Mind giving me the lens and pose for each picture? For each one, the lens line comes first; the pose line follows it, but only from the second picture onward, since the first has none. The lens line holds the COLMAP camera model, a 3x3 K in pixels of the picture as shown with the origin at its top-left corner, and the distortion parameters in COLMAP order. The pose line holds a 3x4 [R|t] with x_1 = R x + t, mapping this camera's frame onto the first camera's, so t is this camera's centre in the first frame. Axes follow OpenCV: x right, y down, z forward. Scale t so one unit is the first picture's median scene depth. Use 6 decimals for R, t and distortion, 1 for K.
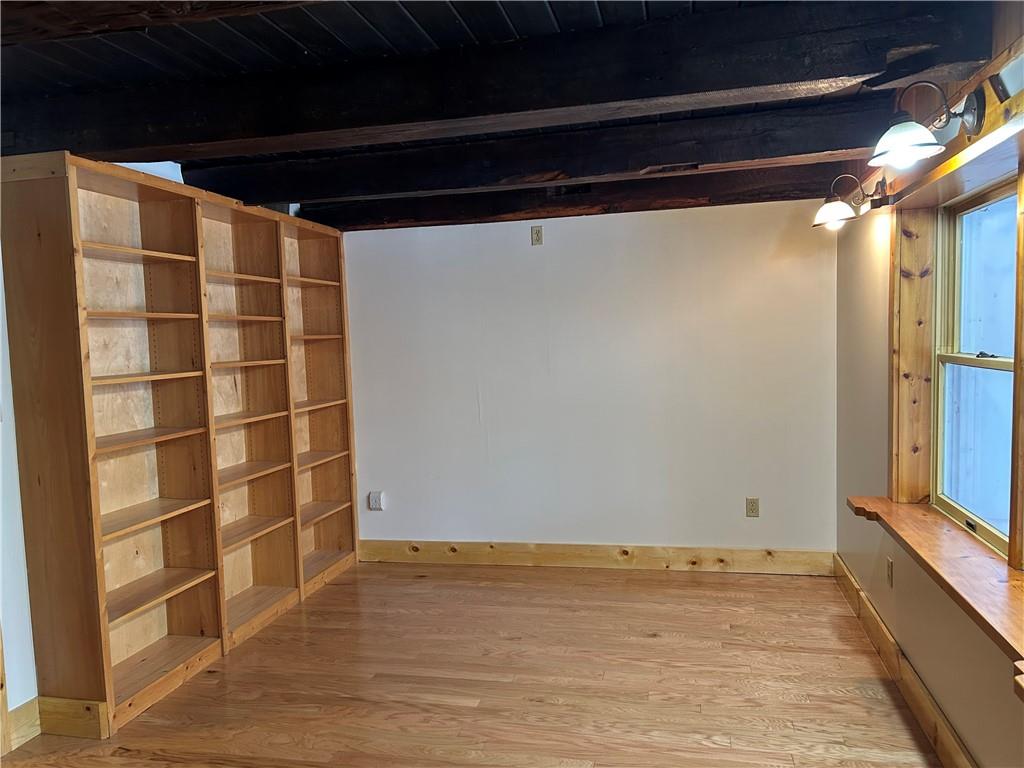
lens RADIAL K [[765.2, 0, 509.6], [0, 765.2, 383.9], [0, 0, 1]] dist [0.070402, -0.078004]
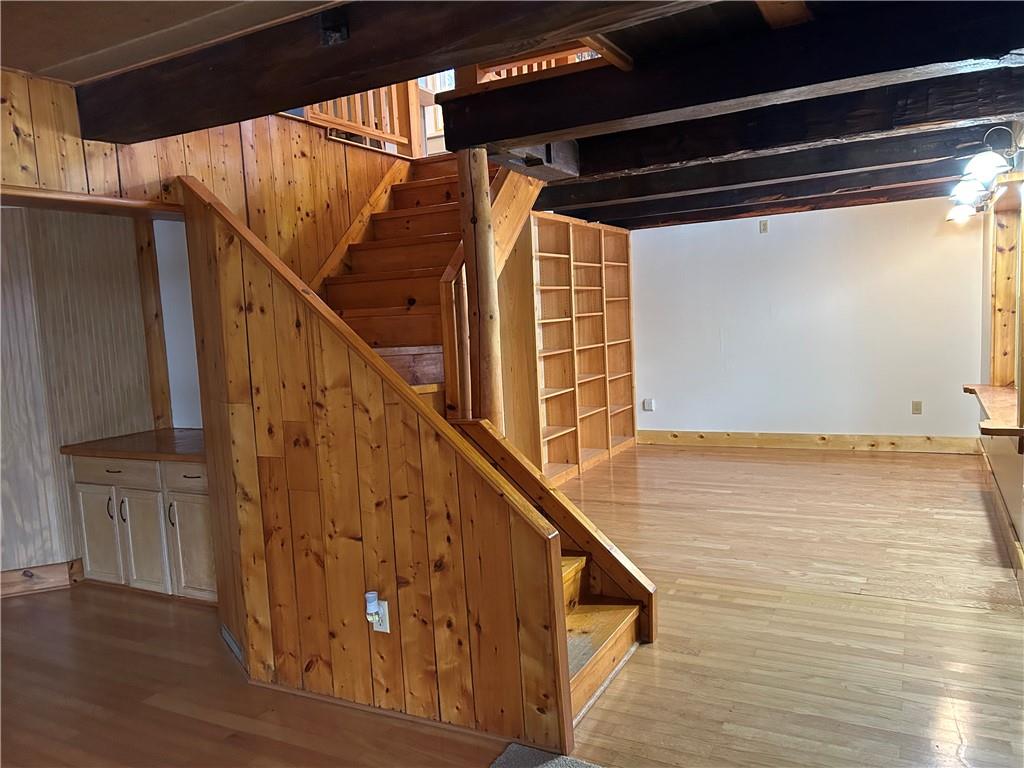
lens RADIAL K [[765.2, 0, 502.4], [0, 765.2, 390.9], [0, 0, 1]] dist [0.070402, -0.078004]
pose [[0.964746, 0.008320, -0.263050, -0.057562], [0.005125, 0.998717, 0.050384, 0.049664], [0.263132, -0.049956, 0.963466, -0.616027]]
